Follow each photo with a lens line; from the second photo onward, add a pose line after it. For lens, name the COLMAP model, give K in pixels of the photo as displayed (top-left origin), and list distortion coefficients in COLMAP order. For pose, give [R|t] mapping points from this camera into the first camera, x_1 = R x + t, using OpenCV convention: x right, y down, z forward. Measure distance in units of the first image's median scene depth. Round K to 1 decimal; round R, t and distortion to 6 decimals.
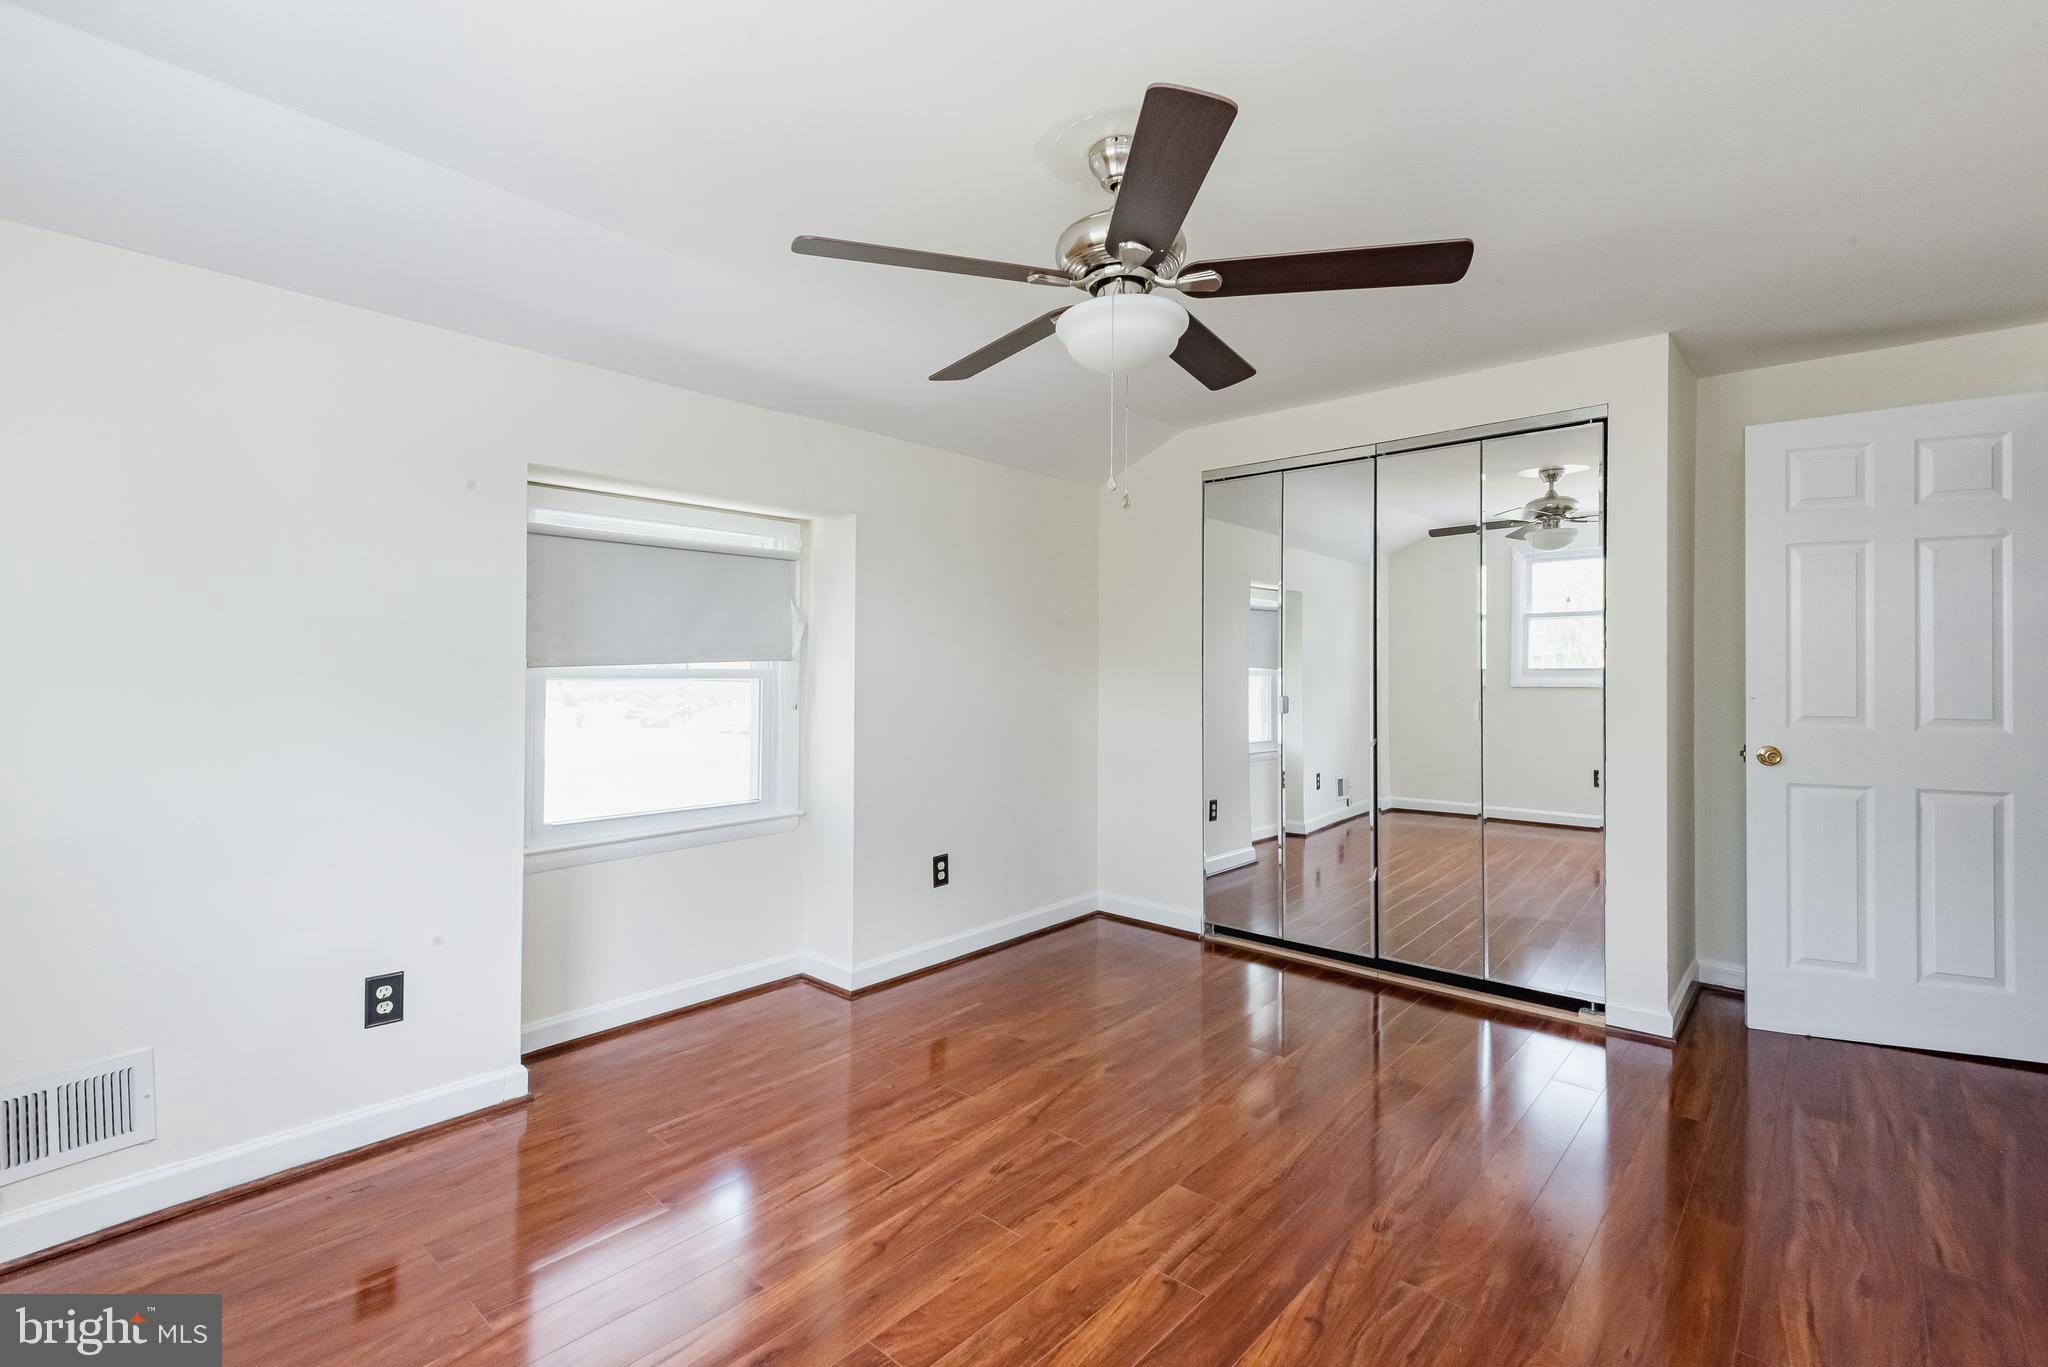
lens RADIAL K [[922.2, 0, 1020.4], [0, 922.2, 674.3], [0, 0, 1]] dist [0.060194, -0.042205]
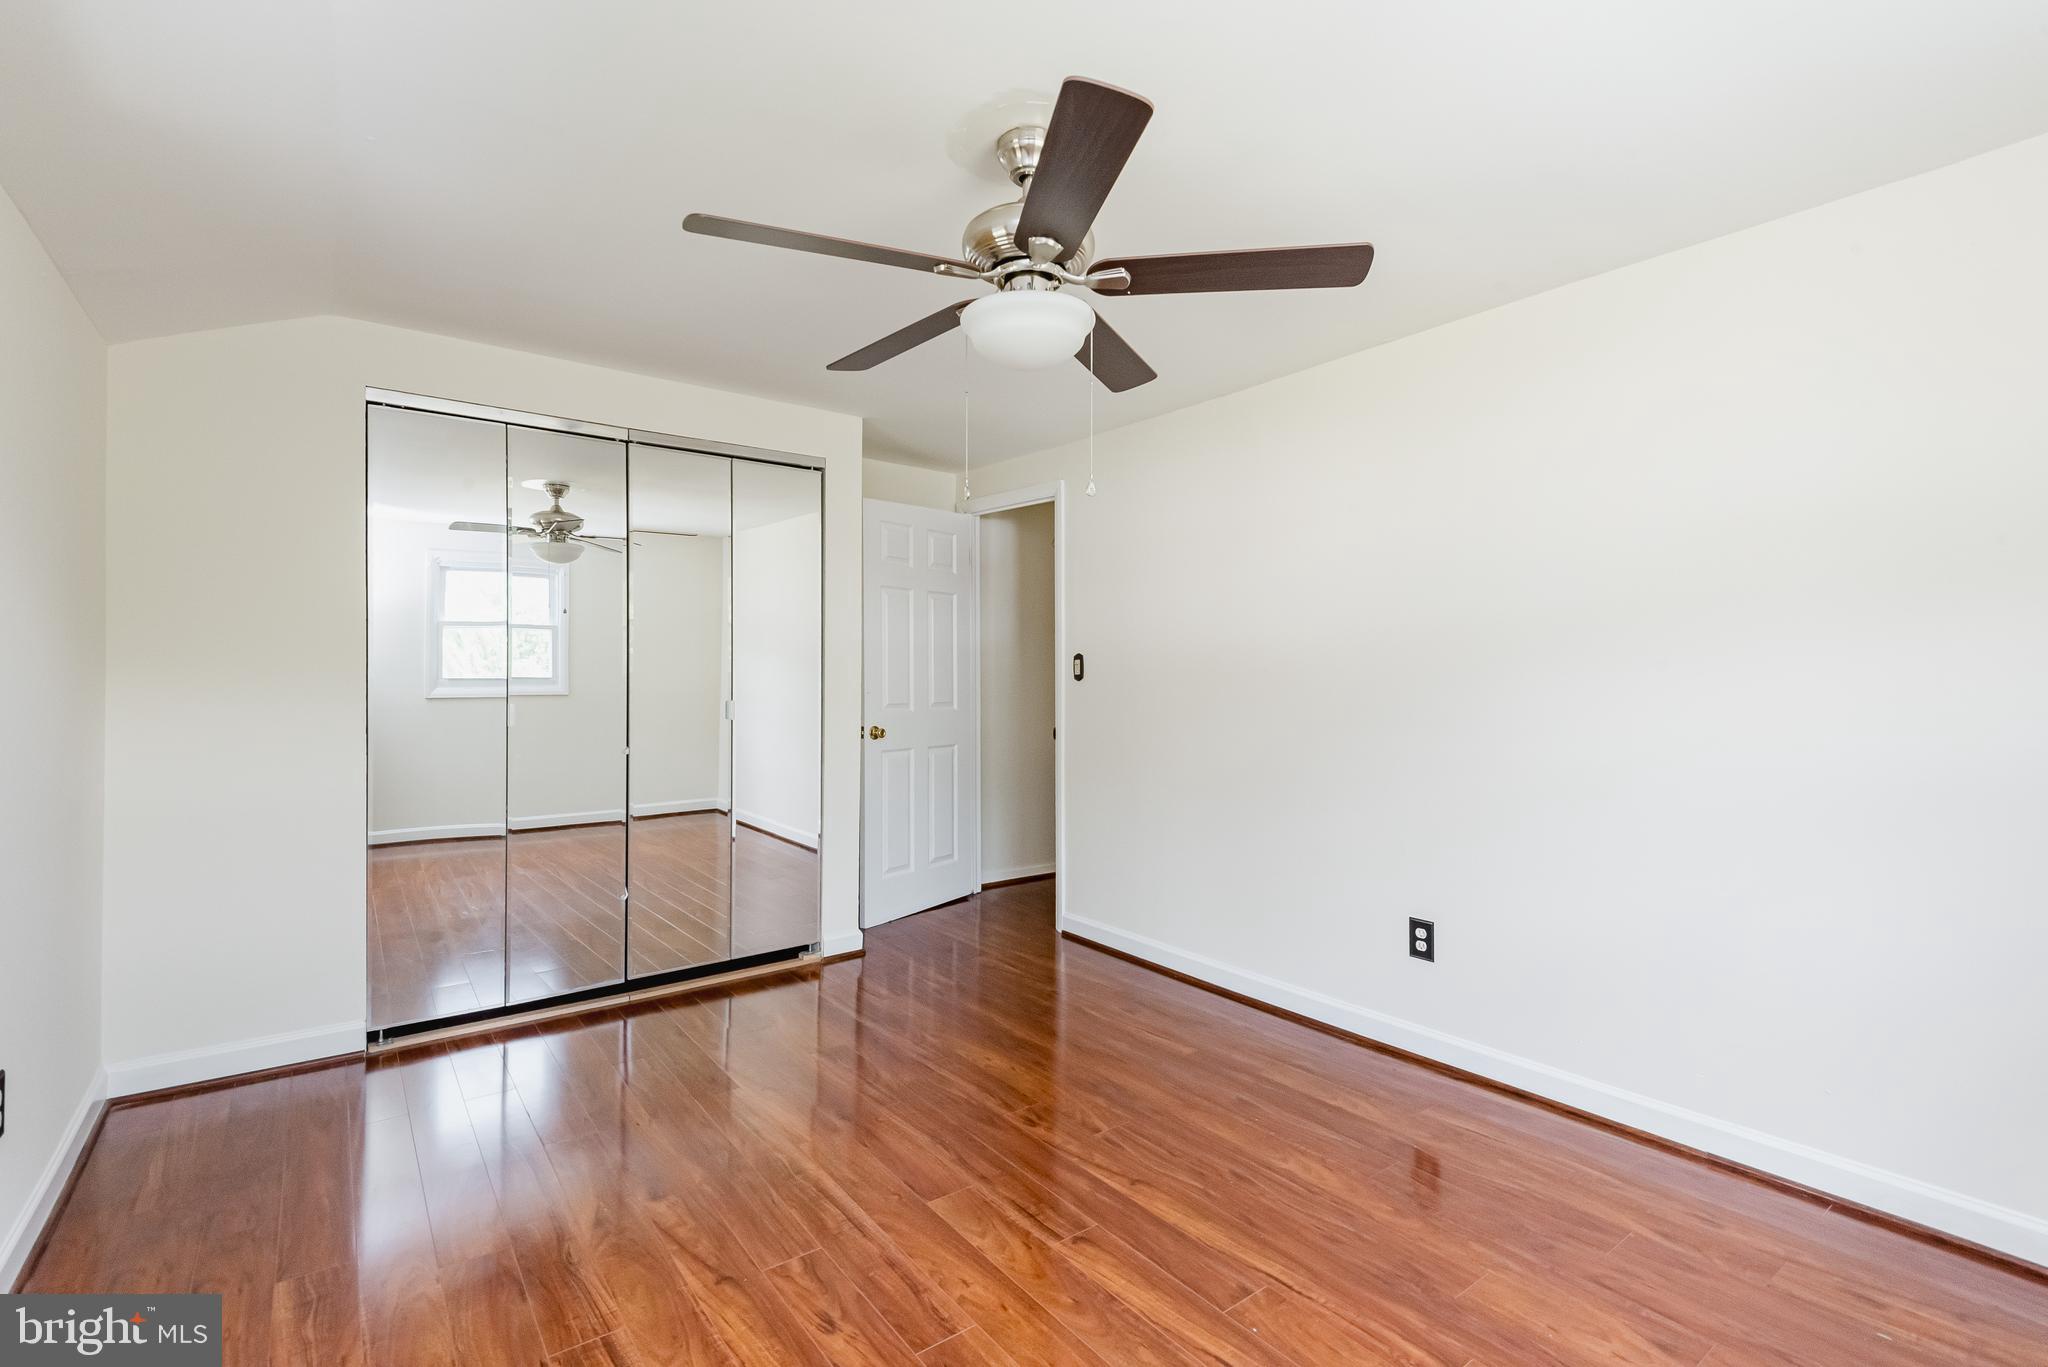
lens RADIAL K [[932.5, 0, 975.0], [0, 932.5, 665.5], [0, 0, 1]] dist [0.000196, -0.008636]
pose [[0.222373, 0.002316, 0.974959, -0.701070], [0.015338, 0.999865, -0.005874, -0.010265], [-0.974841, 0.016260, 0.222307, 0.656800]]
